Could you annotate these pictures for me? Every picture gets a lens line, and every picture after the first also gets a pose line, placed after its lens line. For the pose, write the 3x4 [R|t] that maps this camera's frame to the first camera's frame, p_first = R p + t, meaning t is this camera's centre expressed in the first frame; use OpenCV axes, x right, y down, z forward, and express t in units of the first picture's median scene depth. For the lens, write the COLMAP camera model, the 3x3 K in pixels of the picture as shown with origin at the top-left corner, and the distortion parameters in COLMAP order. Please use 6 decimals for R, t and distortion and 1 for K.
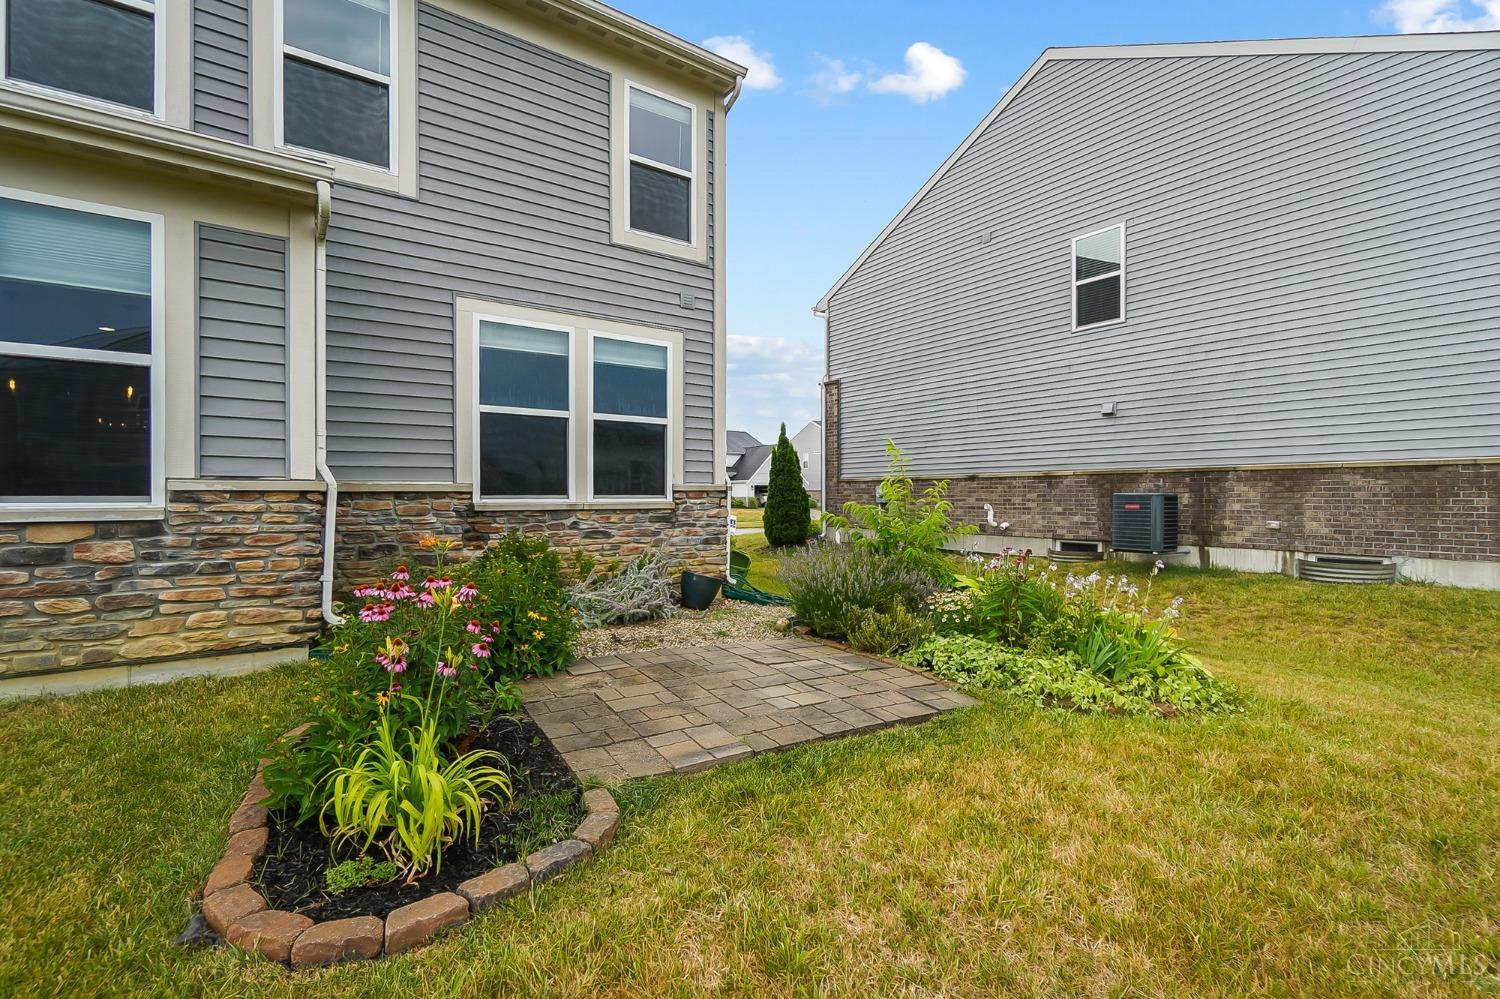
lens RADIAL K [[668.0, 0, 750.0], [0, 668.0, 499.5], [0, 0, 1]] dist [-0.001248, -0.000404]
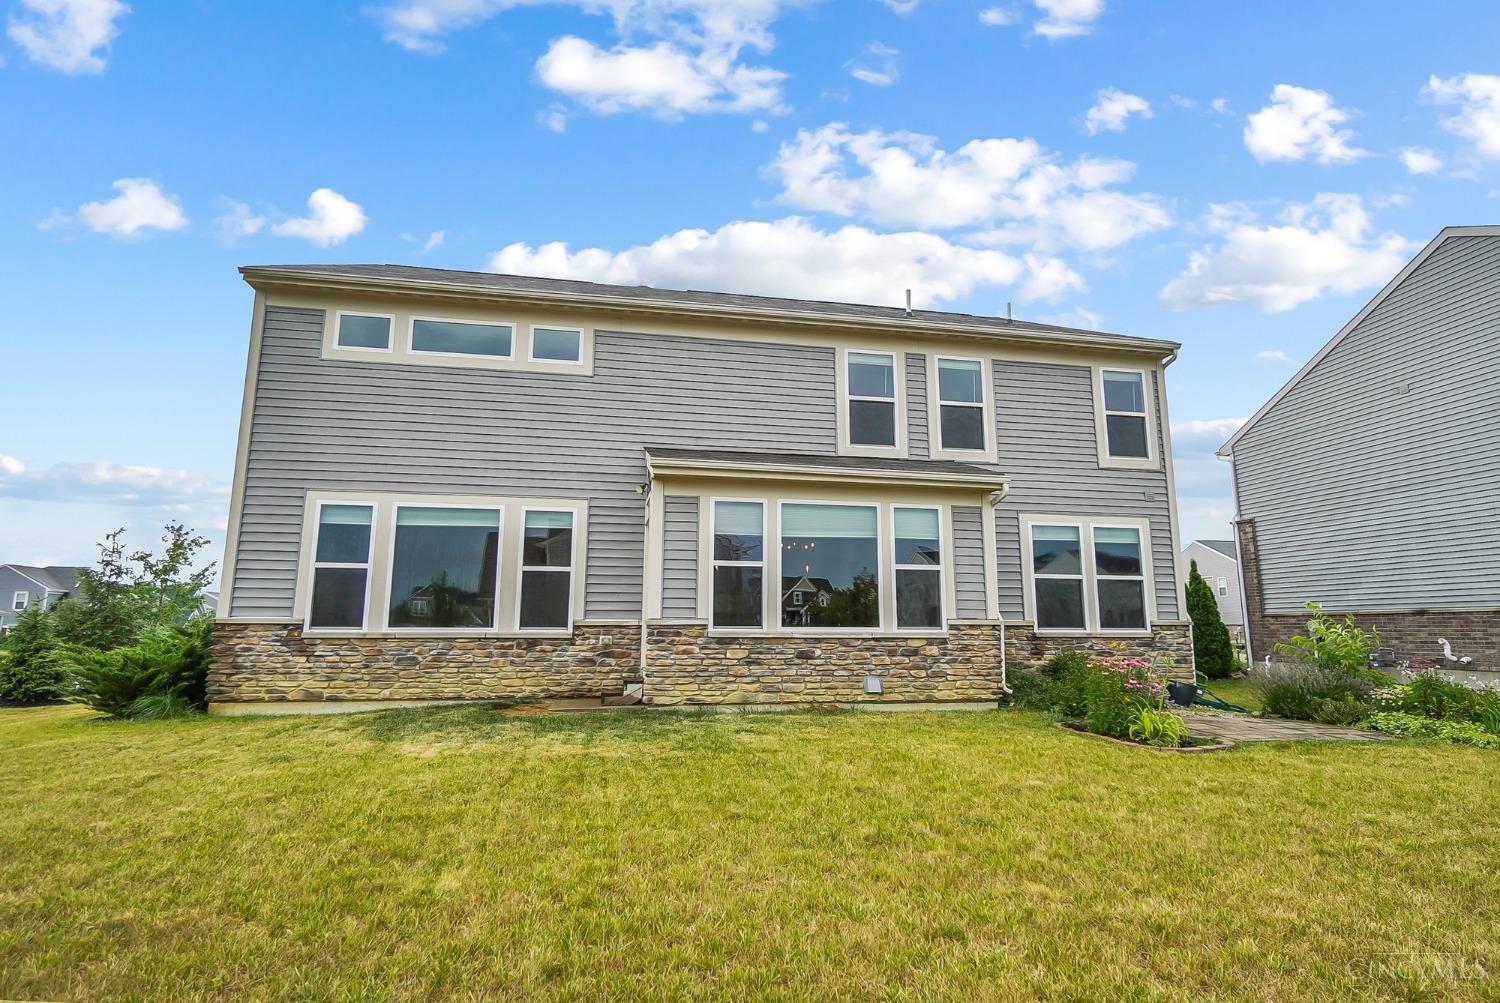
lens RADIAL K [[770.1, 0, 744.8], [0, 770.1, 493.4], [0, 0, 1]] dist [-0.006018, -0.000327]
pose [[0.911105, -0.066951, -0.406701, -0.244700], [-0.007992, 0.983665, -0.179834, 0.014411], [0.412098, 0.167098, 0.895686, -1.024059]]
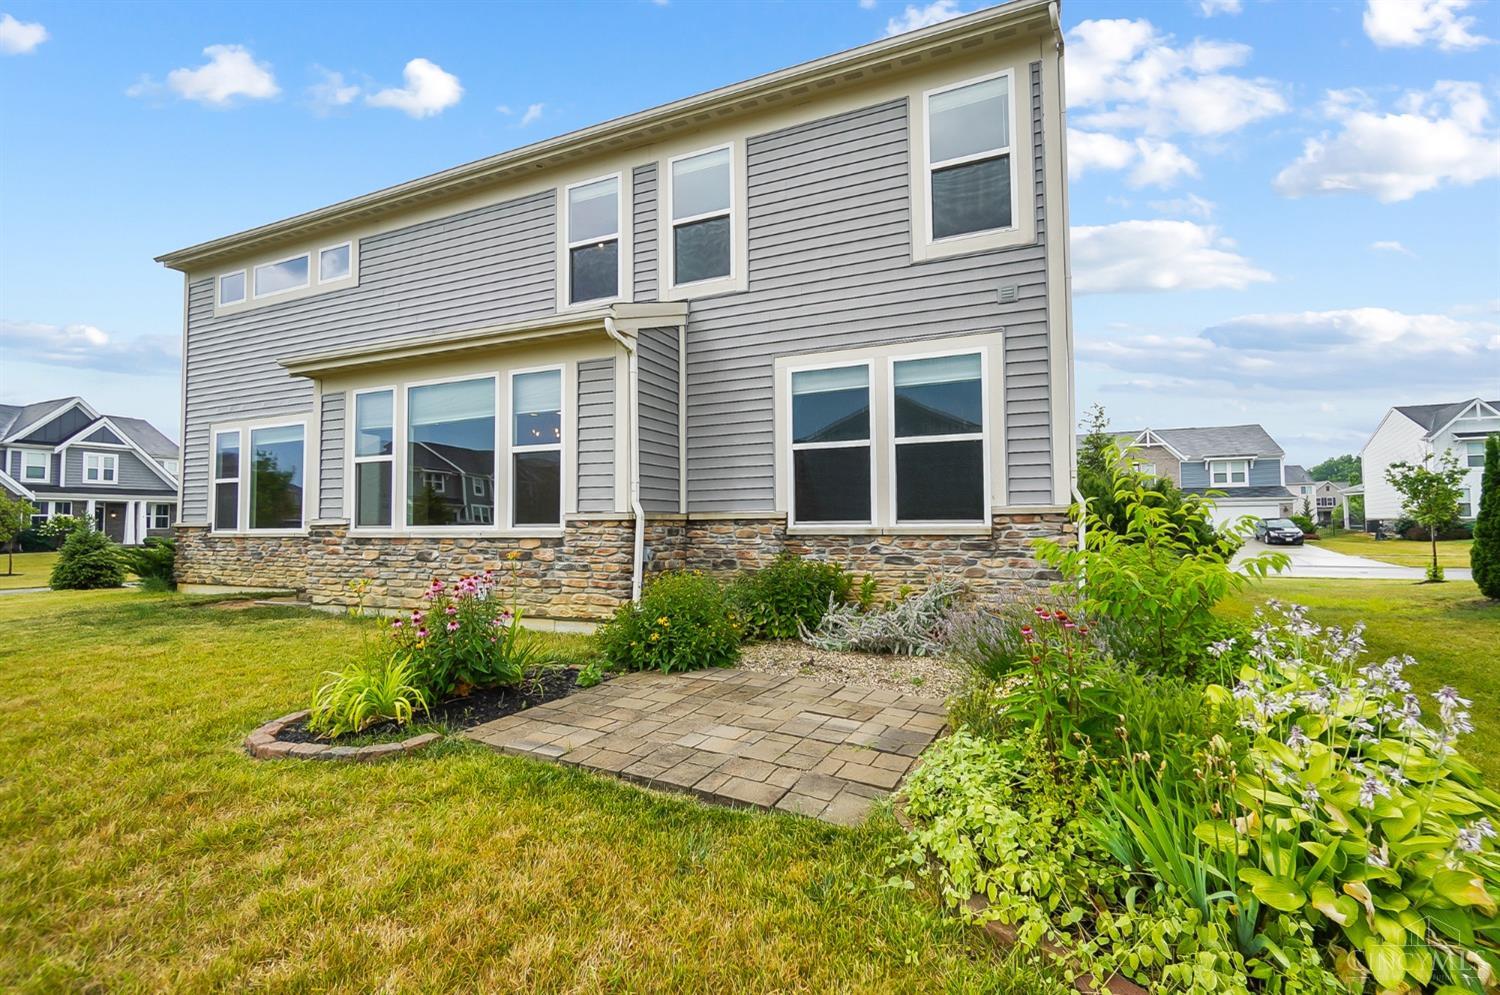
lens RADIAL K [[658.6, 0, 750.6], [0, 658.6, 491.7], [0, 0, 1]] dist [-0.001927, -0.000792]
pose [[0.522081, -0.041694, -0.851876, 0.497452], [0.003404, 0.998898, -0.046803, -0.003999], [0.852889, 0.021535, 0.521648, 0.311278]]
